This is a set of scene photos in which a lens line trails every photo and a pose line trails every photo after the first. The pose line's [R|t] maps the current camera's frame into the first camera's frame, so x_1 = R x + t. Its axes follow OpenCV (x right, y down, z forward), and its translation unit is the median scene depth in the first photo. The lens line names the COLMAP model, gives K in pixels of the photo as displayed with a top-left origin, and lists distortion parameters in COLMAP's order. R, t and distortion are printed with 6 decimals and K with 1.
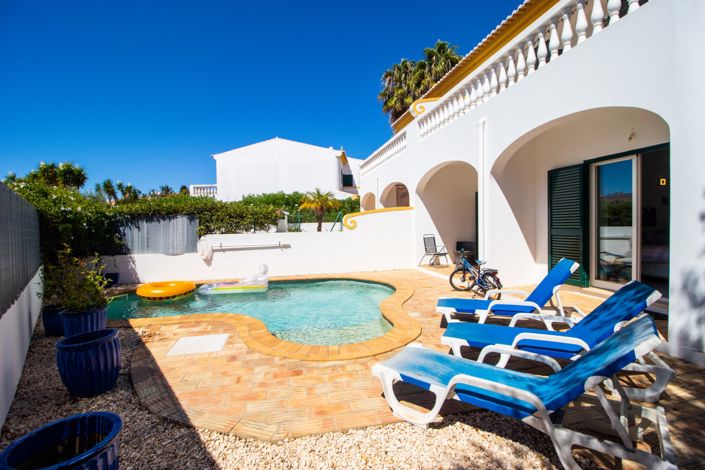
lens RADIAL K [[340.9, 0, 352.5], [0, 340.9, 235.0], [0, 0, 1]] dist [-0.012031, -0.000307]
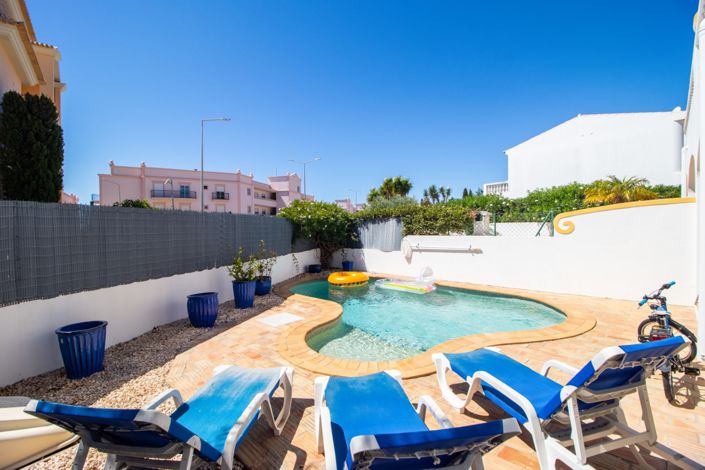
lens RADIAL K [[340.9, 0, 352.5], [0, 340.9, 235.0], [0, 0, 1]] dist [-0.012031, -0.000307]
pose [[0.516617, 0.033837, -0.855548, 0.399378], [-0.020234, 0.999422, 0.027309, -0.026989], [0.855978, 0.003203, 0.517003, 0.255315]]
